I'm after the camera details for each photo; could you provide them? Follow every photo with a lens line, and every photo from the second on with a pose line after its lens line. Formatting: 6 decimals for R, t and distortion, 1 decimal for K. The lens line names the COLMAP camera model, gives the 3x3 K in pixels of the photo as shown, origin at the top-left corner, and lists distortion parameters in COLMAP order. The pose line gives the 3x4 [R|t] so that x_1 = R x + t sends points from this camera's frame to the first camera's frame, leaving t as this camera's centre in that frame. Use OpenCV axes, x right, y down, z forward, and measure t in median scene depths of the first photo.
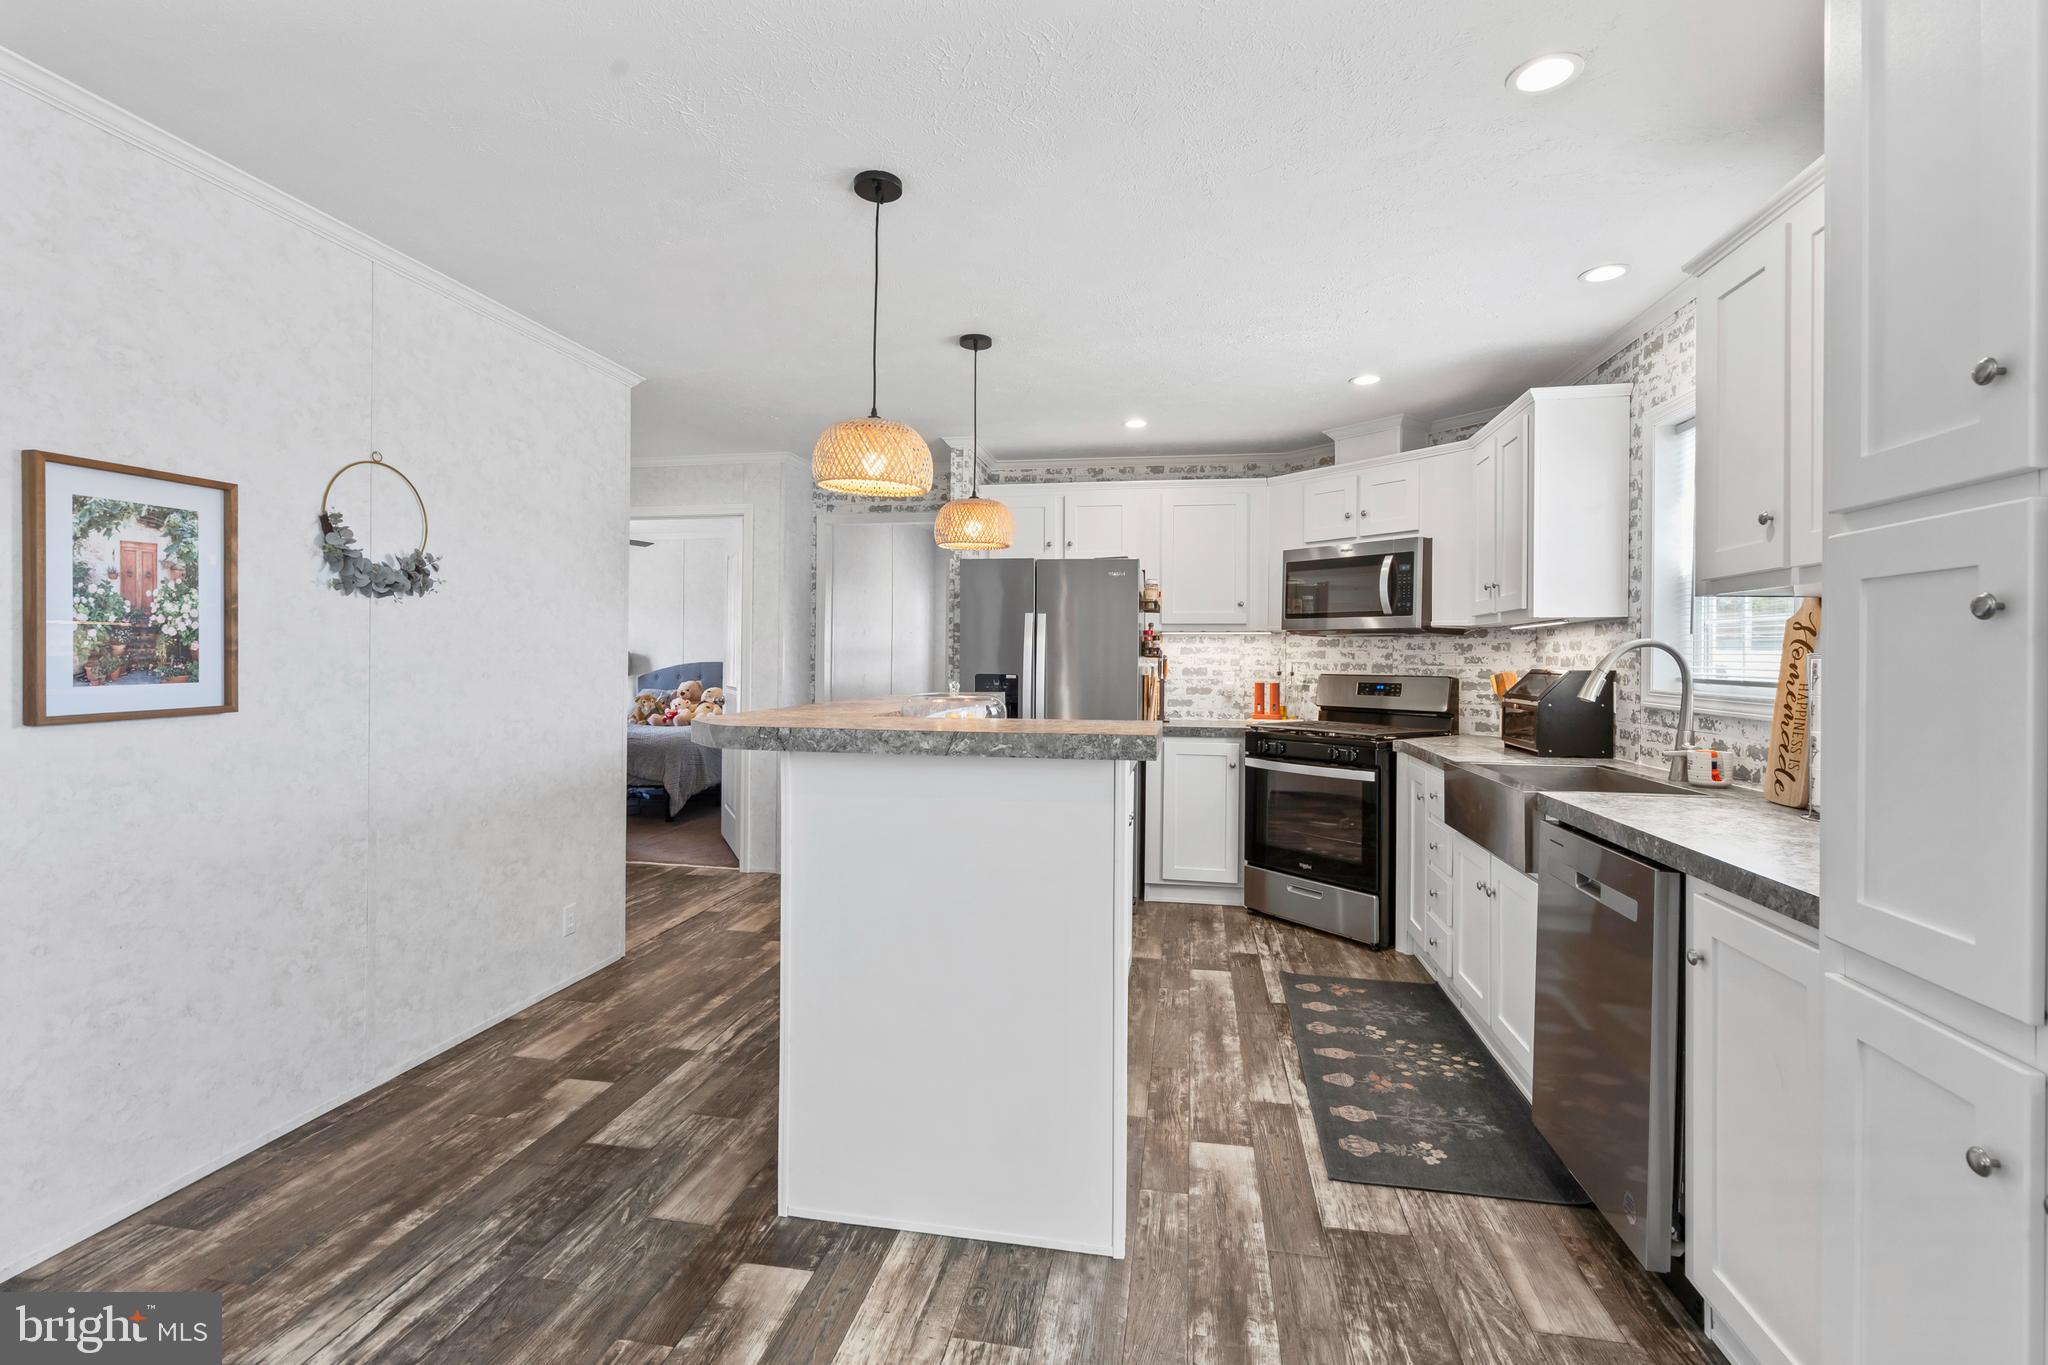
lens RADIAL K [[933.9, 0, 1023.1], [0, 933.9, 669.4], [0, 0, 1]] dist [-0.003955, 0.001161]
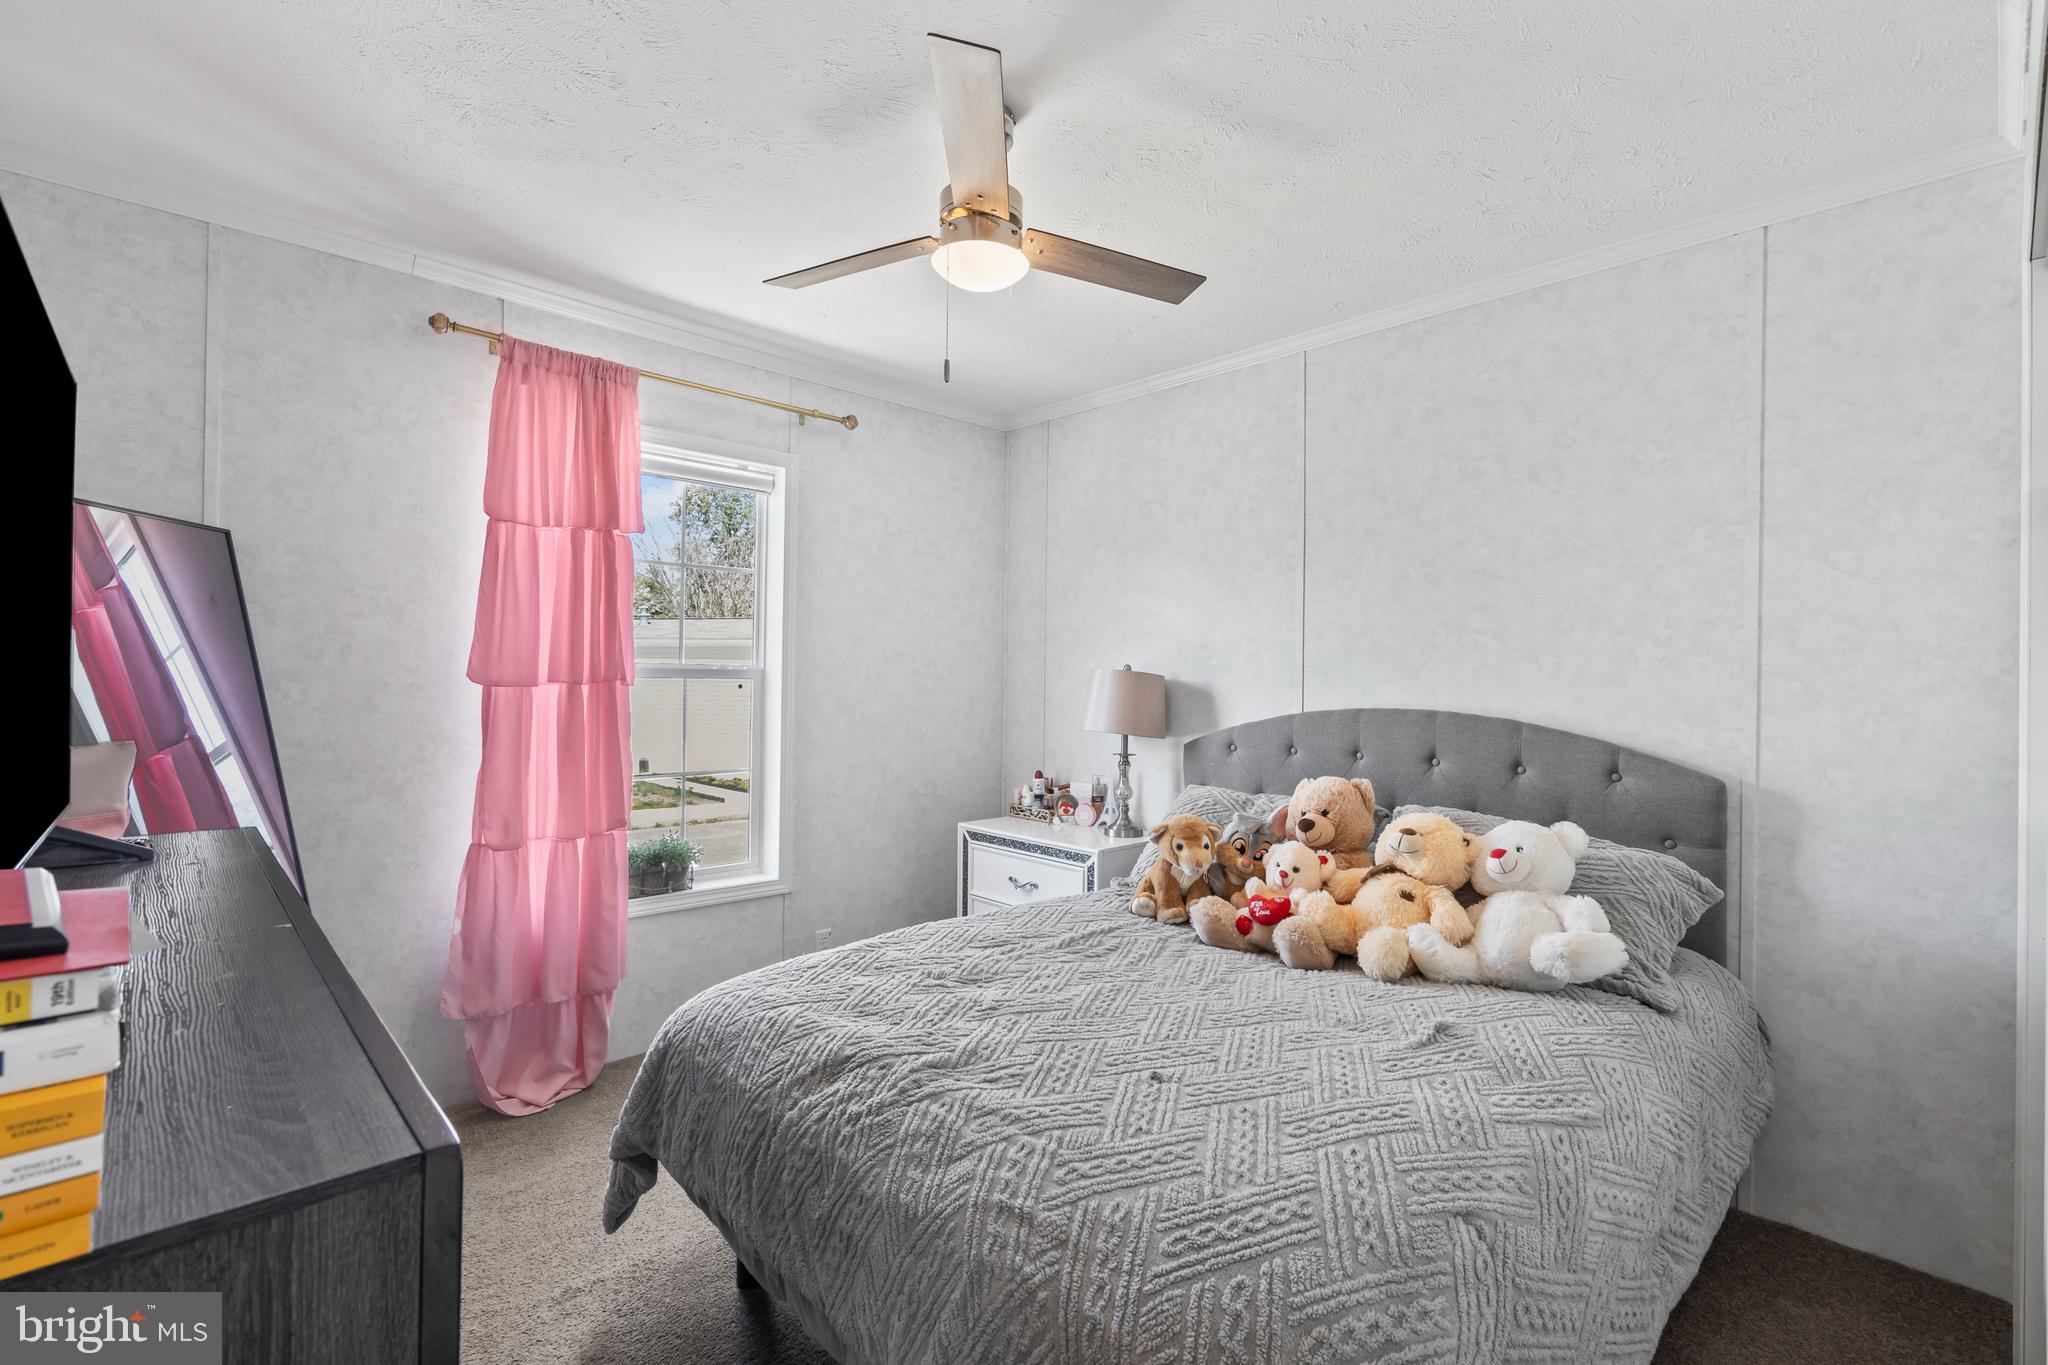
lens RADIAL K [[933.9, 0, 1021.7], [0, 933.9, 677.7], [0, 0, 1]] dist [-0.003955, 0.001161]
pose [[0.813579, -0.002544, -0.581449, -0.273398], [-0.008954, 0.999817, -0.016903, -0.013028], [0.581386, 0.018958, 0.813407, 0.726229]]
